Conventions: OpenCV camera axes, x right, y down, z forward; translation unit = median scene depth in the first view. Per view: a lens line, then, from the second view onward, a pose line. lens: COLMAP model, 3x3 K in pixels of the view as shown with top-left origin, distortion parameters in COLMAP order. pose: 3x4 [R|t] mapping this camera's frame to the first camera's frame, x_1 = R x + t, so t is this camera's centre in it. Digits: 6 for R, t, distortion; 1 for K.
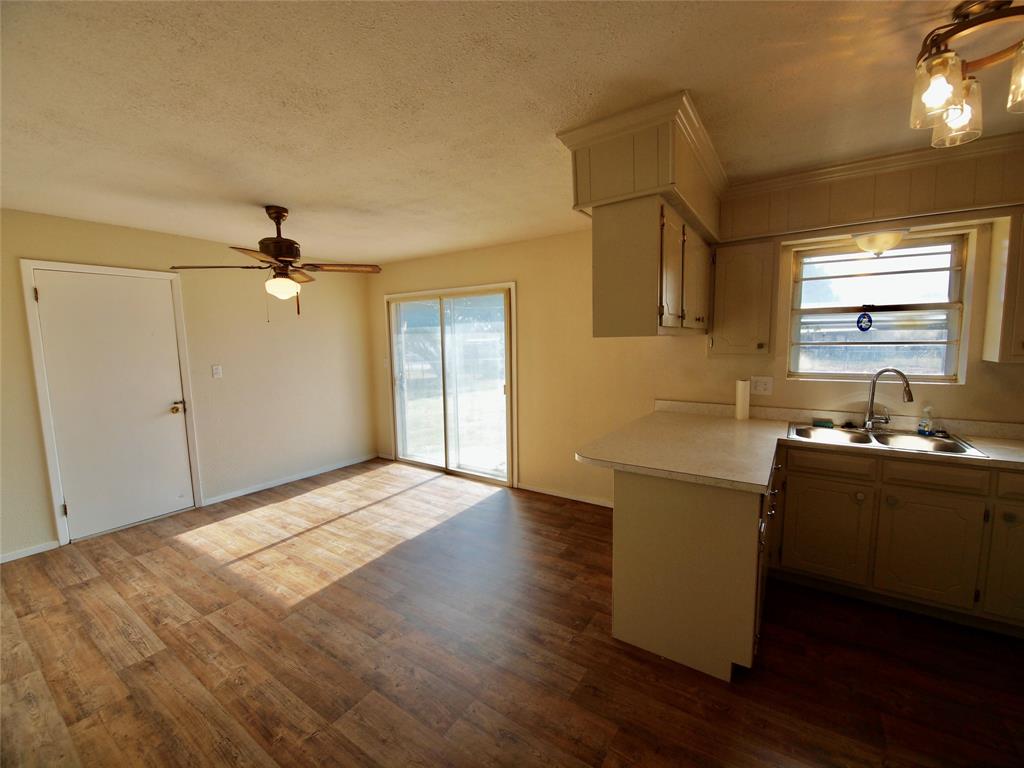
lens RADIAL K [[419.9, 0, 520.0], [0, 419.9, 383.3], [0, 0, 1]] dist [0.011614, -0.013041]
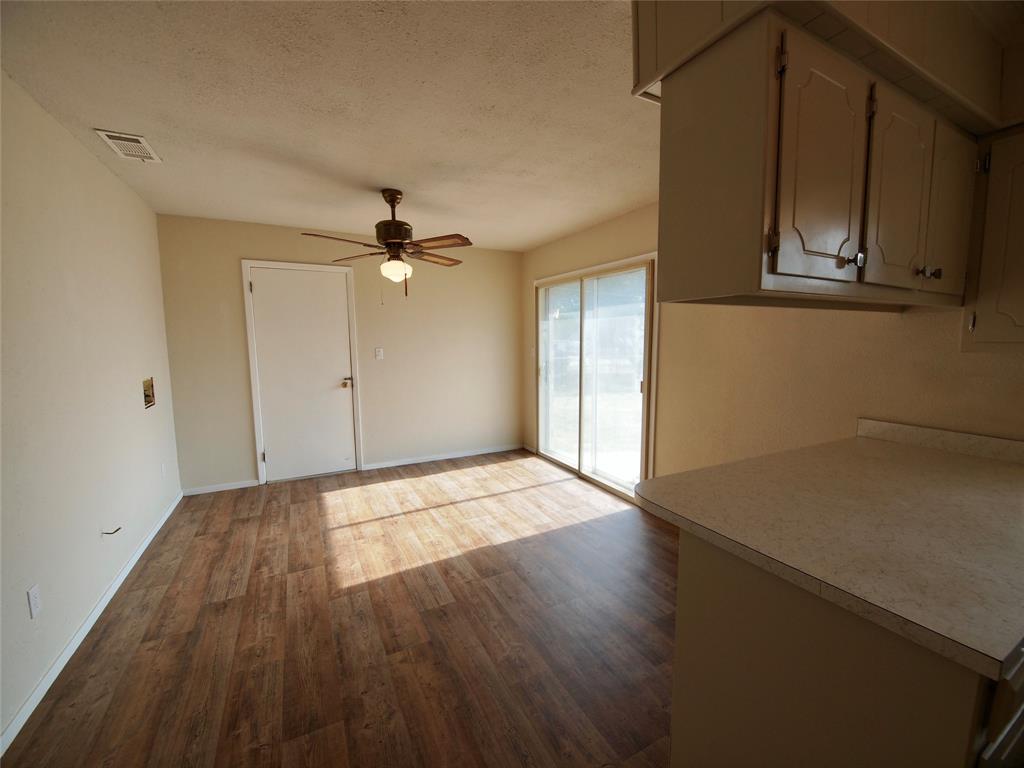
lens RADIAL K [[419.9, 0, 520.0], [0, 419.9, 383.3], [0, 0, 1]] dist [0.011614, -0.013041]
pose [[0.878636, 0.063068, -0.473308, 0.191630], [-0.057983, 0.997996, 0.025345, 0.001681], [0.473958, 0.005175, 0.880532, 0.241774]]
